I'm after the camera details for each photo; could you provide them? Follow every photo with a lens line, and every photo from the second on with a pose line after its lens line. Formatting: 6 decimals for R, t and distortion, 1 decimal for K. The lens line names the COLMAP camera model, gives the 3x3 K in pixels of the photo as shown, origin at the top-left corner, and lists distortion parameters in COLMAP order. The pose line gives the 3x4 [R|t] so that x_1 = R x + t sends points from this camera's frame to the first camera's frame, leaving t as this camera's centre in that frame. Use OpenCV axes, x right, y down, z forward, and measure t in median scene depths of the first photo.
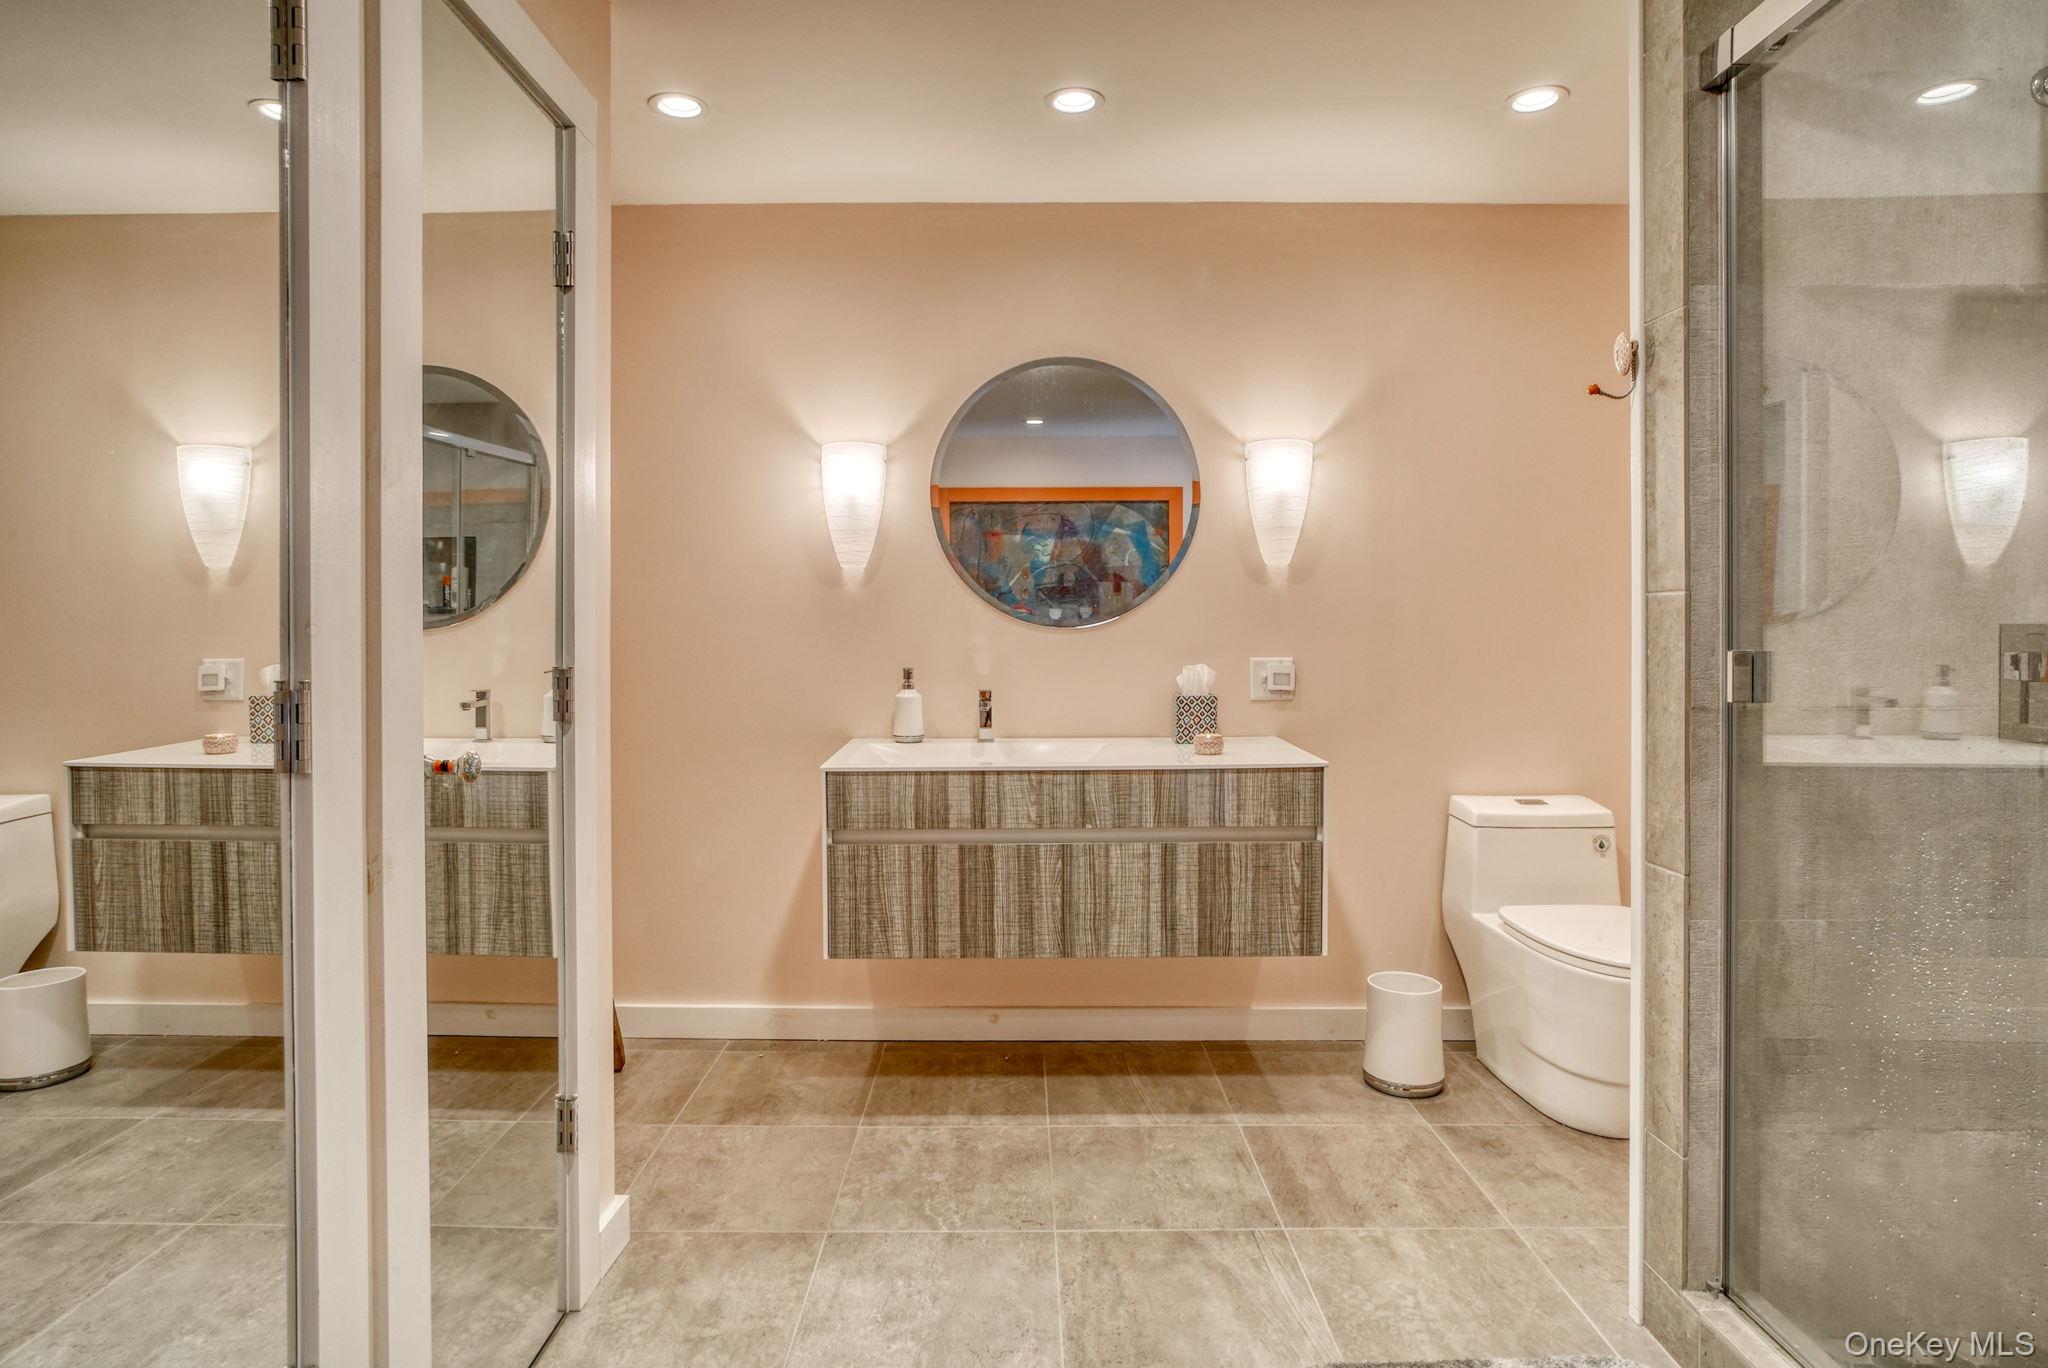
lens RADIAL K [[1064.0, 0, 1037.0], [0, 1064.0, 644.7], [0, 0, 1]] dist [-0.036061, 0.024838]
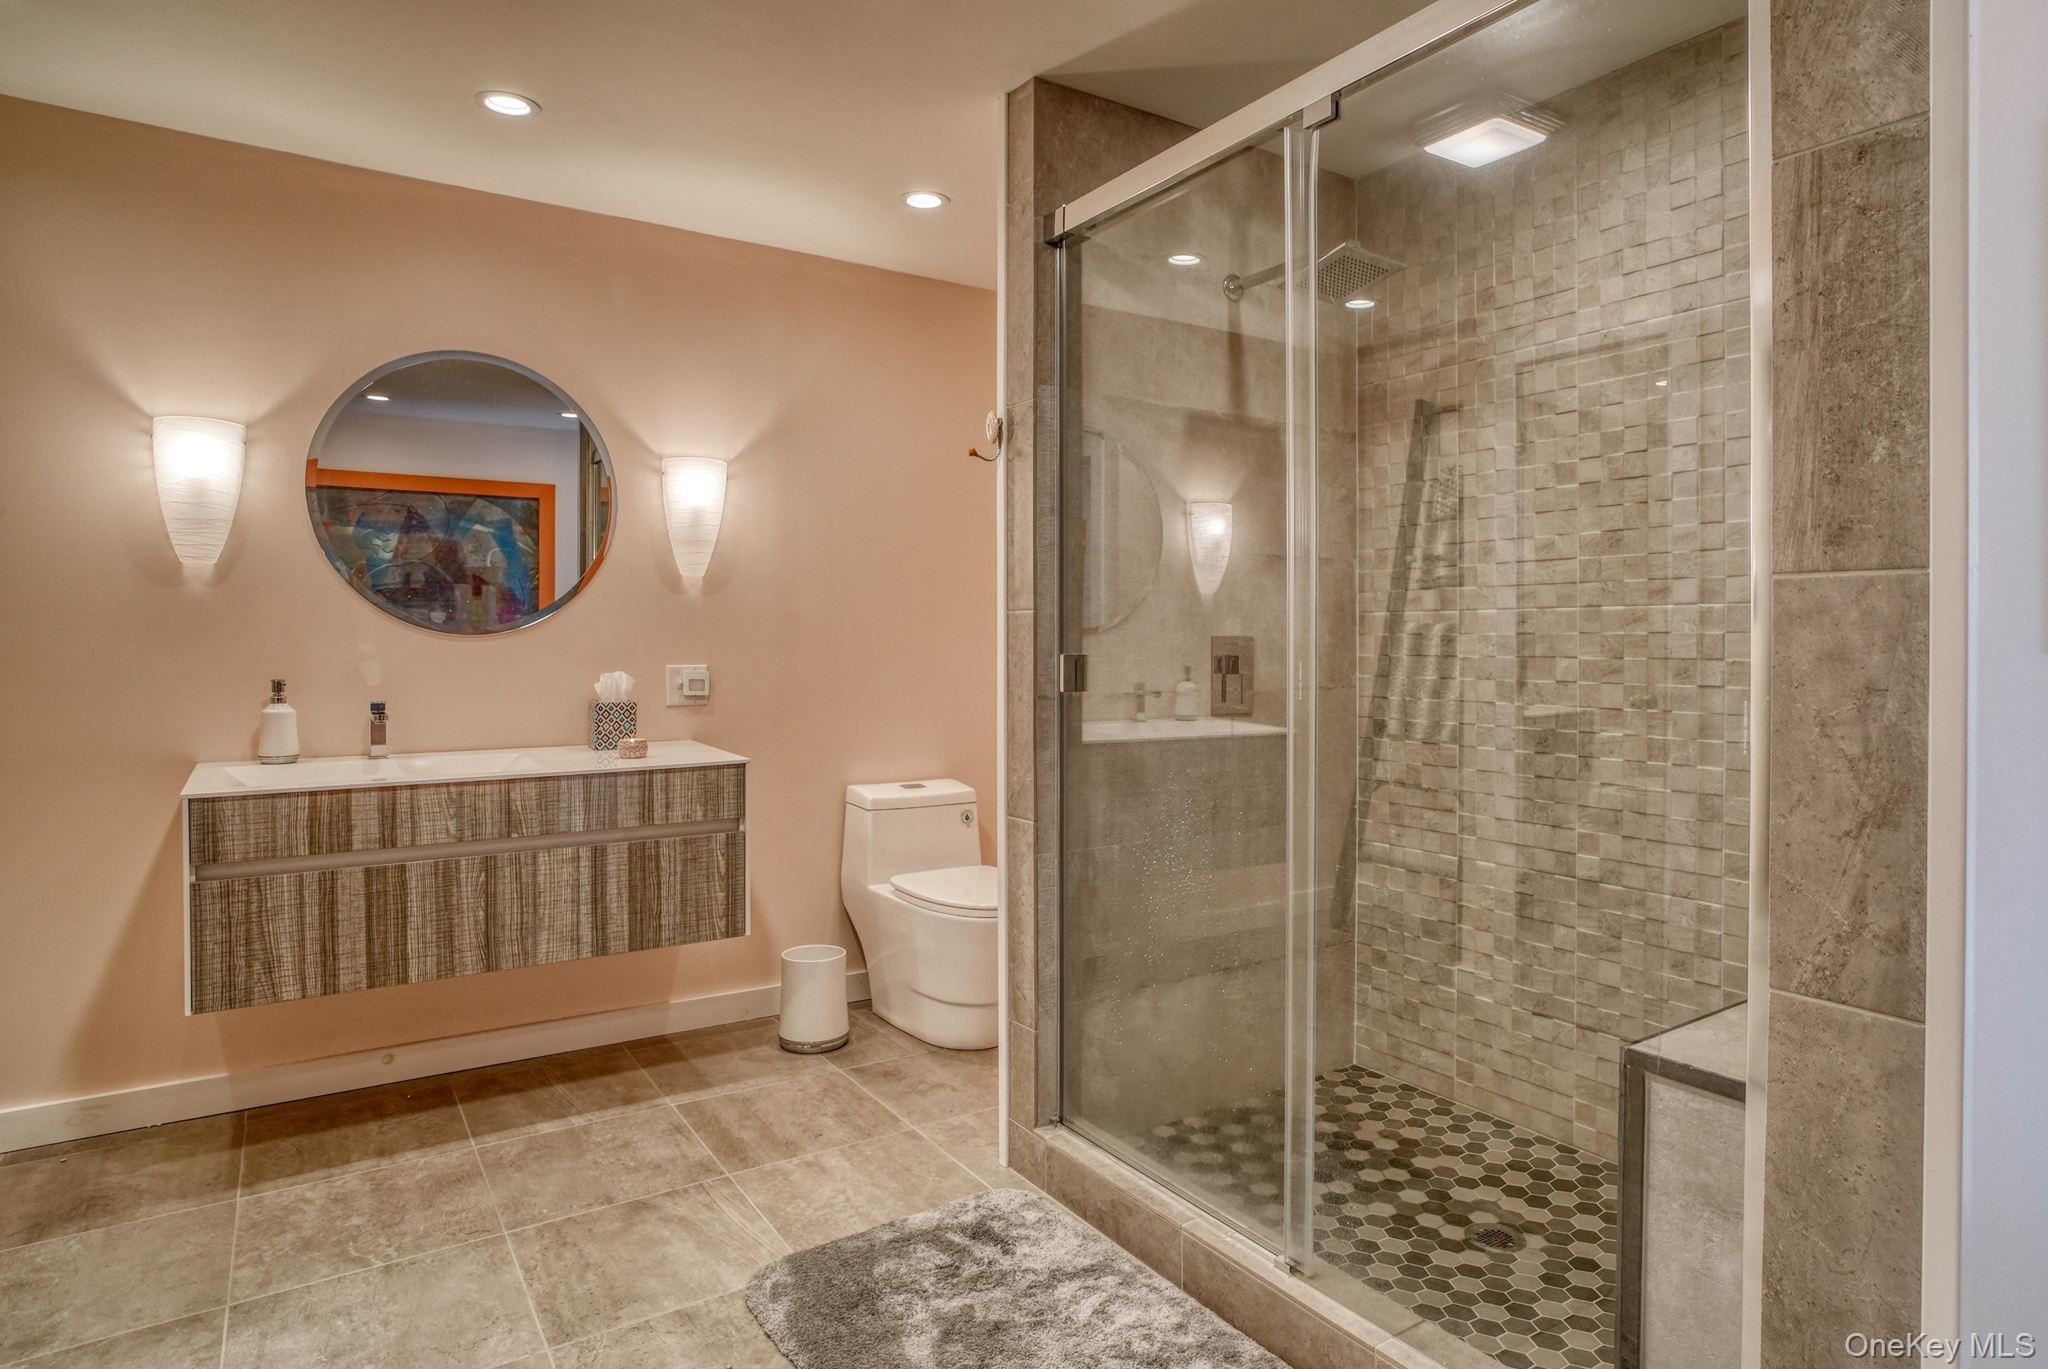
lens RADIAL K [[1138.2, 0, 1026.0], [0, 1138.2, 671.9], [0, 0, 1]] dist [-0.016637, 0.030434]
pose [[0.844251, -0.011635, 0.535821, -0.124340], [0.003634, 0.999866, 0.015985, 0.003416], [-0.535935, -0.011548, 0.844180, -0.160593]]
